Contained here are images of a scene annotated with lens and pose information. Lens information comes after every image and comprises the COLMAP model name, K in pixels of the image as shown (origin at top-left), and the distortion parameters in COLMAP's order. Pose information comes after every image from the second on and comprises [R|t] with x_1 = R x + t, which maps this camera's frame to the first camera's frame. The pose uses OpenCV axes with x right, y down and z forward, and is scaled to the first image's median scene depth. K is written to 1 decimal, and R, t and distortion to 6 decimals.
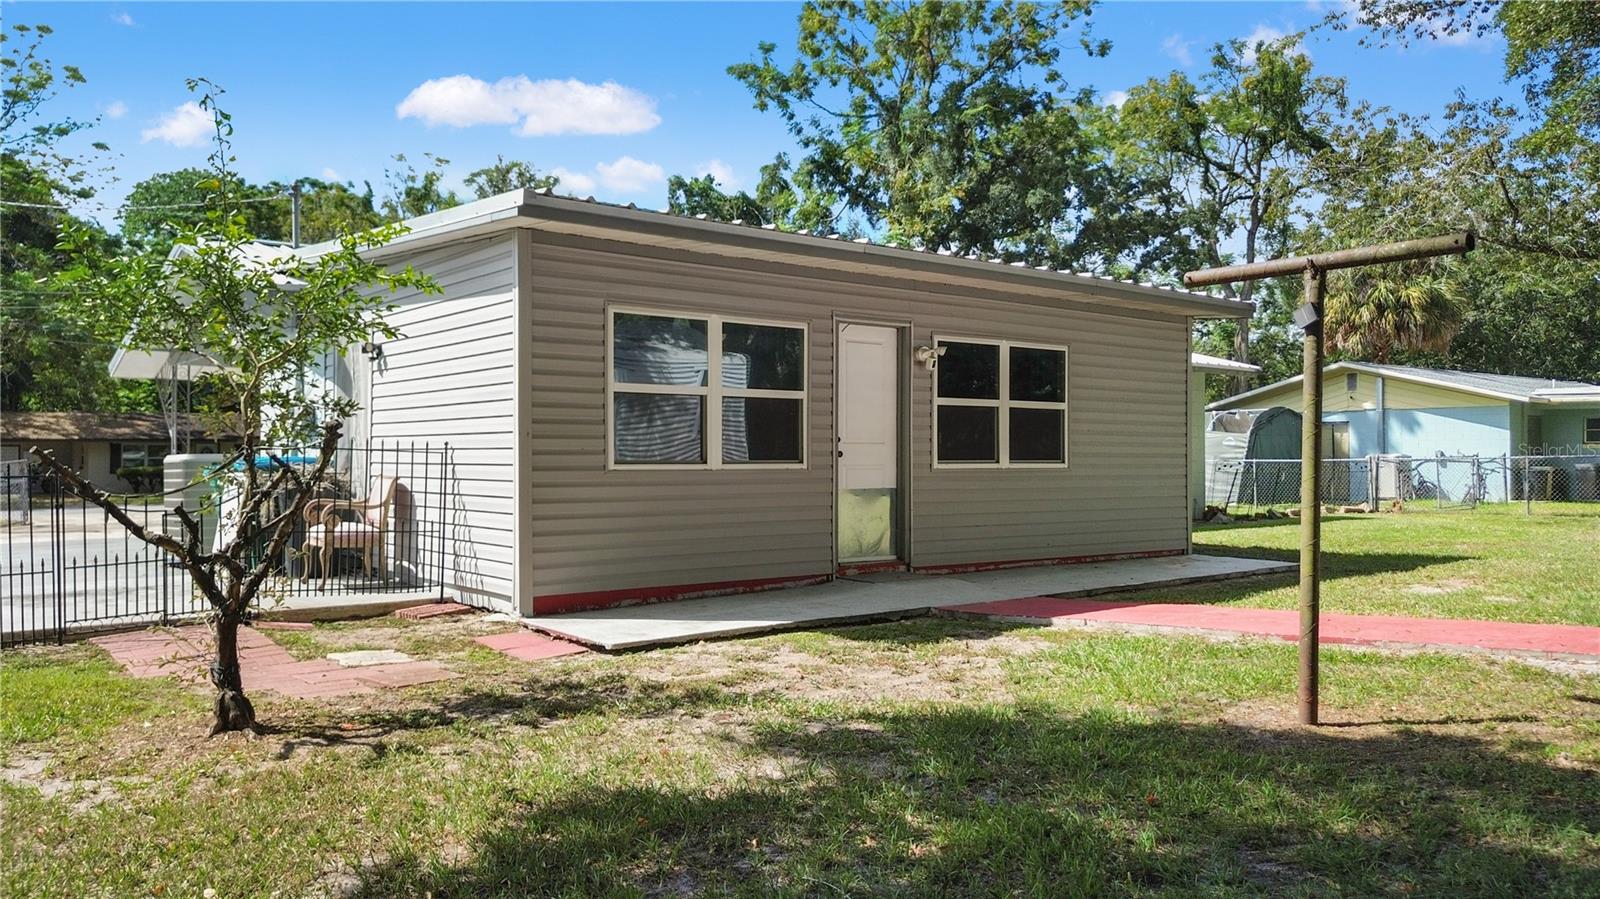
lens RADIAL K [[1195.1, 0, 800.0], [0, 1195.1, 449.5], [0, 0, 1]] dist [0.066091, -0.056030]
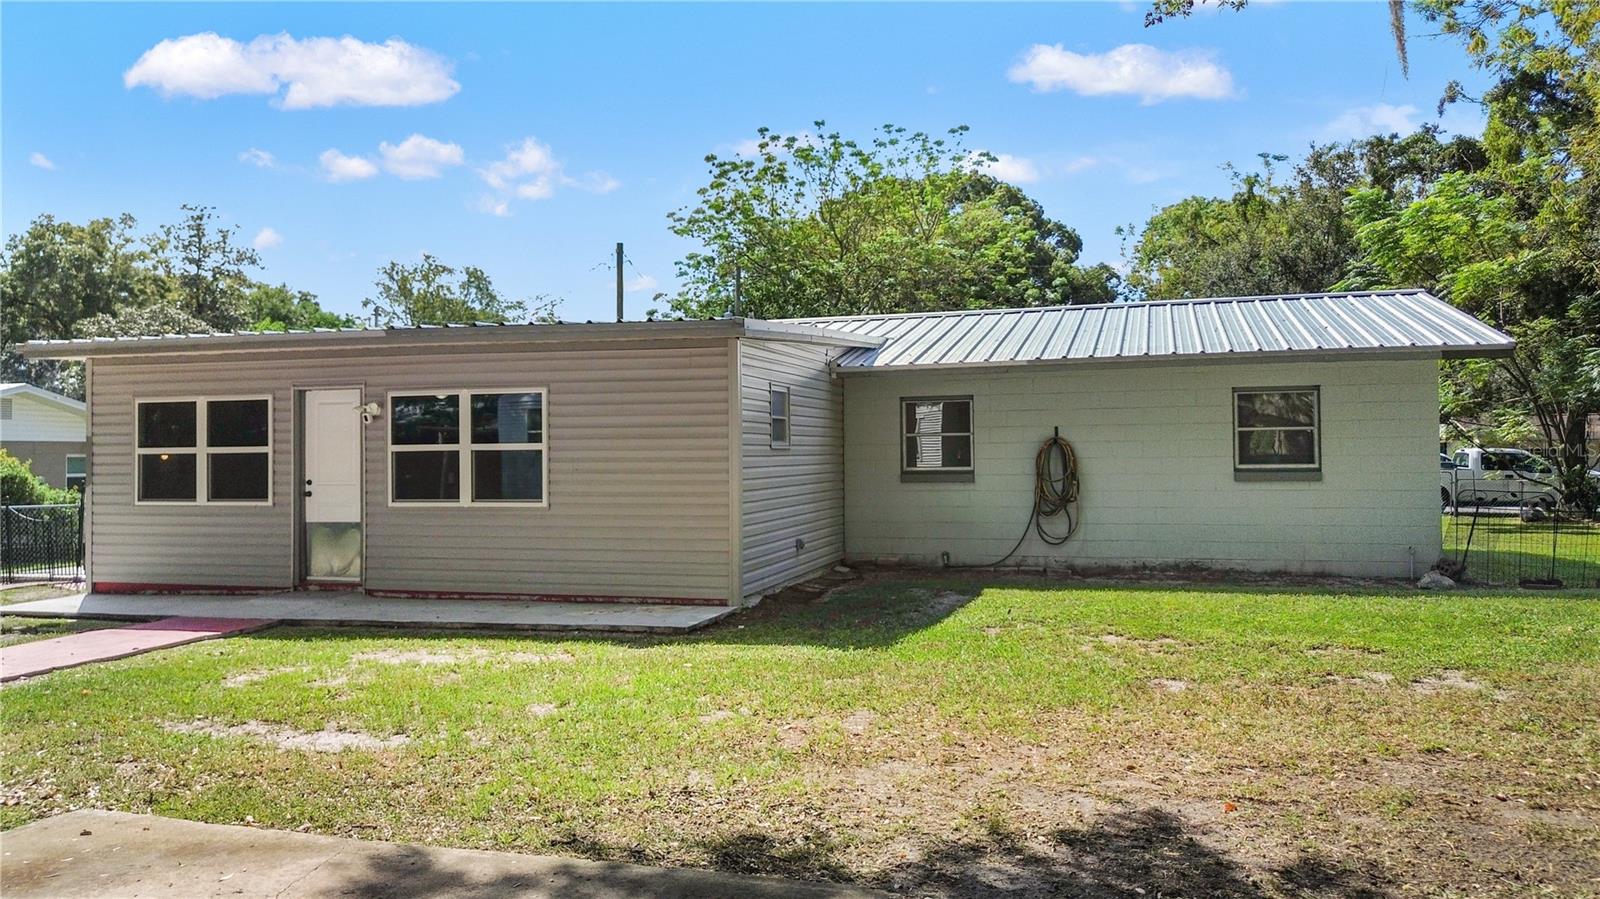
lens RADIAL K [[1140.2, 0, 802.0], [0, 1140.2, 448.3], [0, 0, 1]] dist [0.060737, -0.060980]
pose [[0.552356, -0.042775, -0.832510, 1.337006], [-0.001005, 0.998648, -0.051977, 0.018145], [0.833608, 0.029547, 0.551566, 0.757196]]
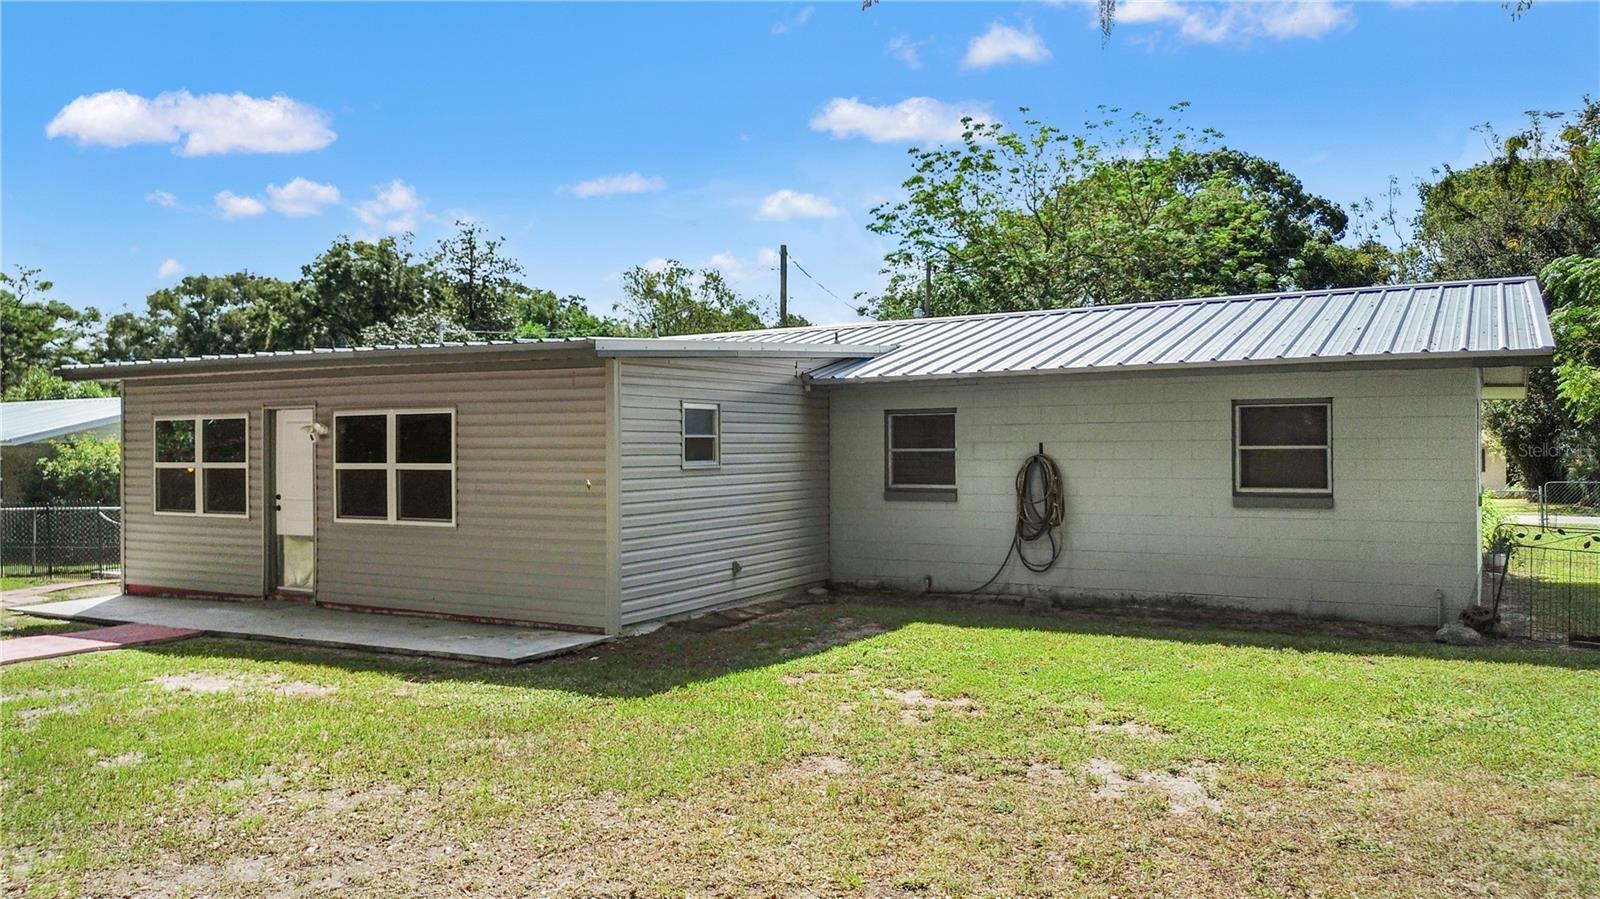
lens RADIAL K [[1140.2, 0, 802.0], [0, 1140.2, 448.3], [0, 0, 1]] dist [0.060737, -0.060980]
pose [[0.352493, -0.035687, -0.935134, 1.442475], [-0.014674, 0.998939, -0.043653, -0.015639], [0.935699, 0.029110, 0.351595, 1.089937]]
